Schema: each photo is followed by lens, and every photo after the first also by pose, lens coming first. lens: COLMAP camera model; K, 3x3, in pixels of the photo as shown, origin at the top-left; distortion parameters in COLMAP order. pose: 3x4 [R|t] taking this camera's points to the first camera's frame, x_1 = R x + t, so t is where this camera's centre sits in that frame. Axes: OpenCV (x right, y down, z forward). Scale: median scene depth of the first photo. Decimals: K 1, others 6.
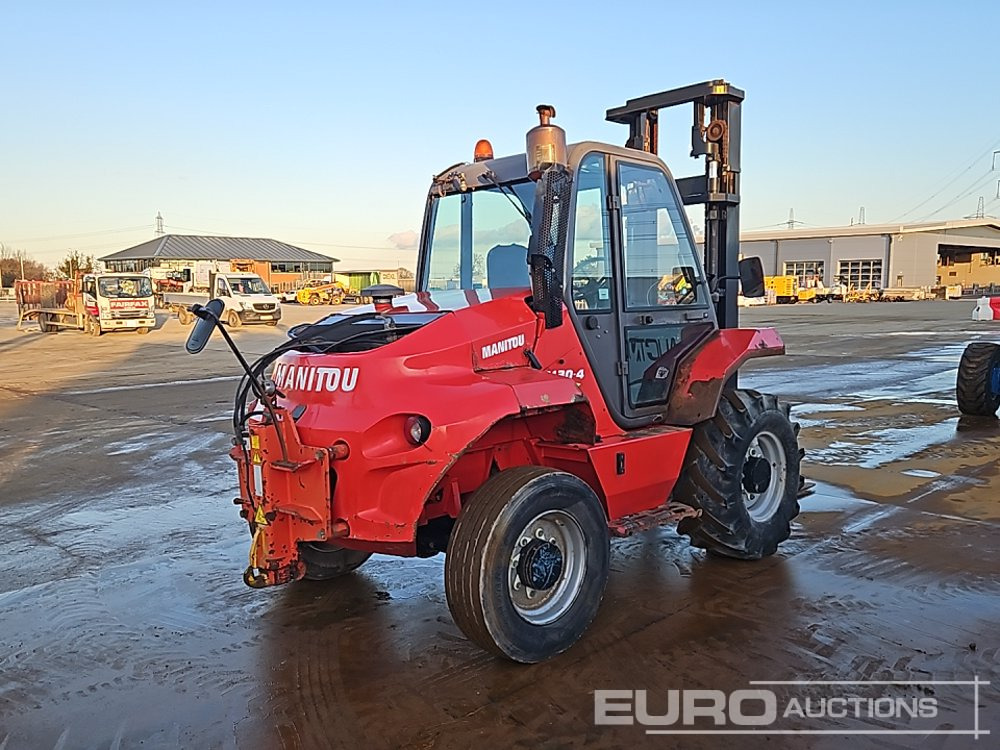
lens RADIAL K [[840.8, 0, 500.0], [0, 840.8, 375.0], [0, 0, 1]] dist [0.026658, 0.000472]
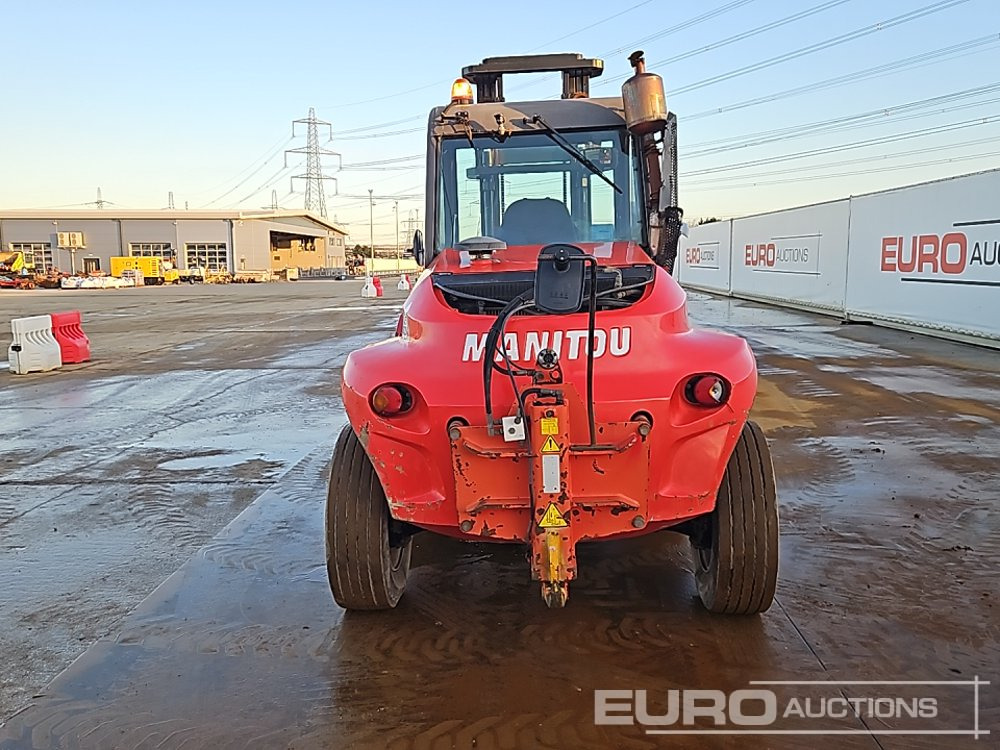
lens RADIAL K [[840.8, 0, 500.0], [0, 840.8, 375.0], [0, 0, 1]] dist [0.026658, 0.000472]
pose [[0.753480, -0.077307, 0.652910, -0.806482], [0.063029, 0.996983, 0.045310, -0.007167], [-0.654442, 0.007012, 0.756079, 0.413898]]
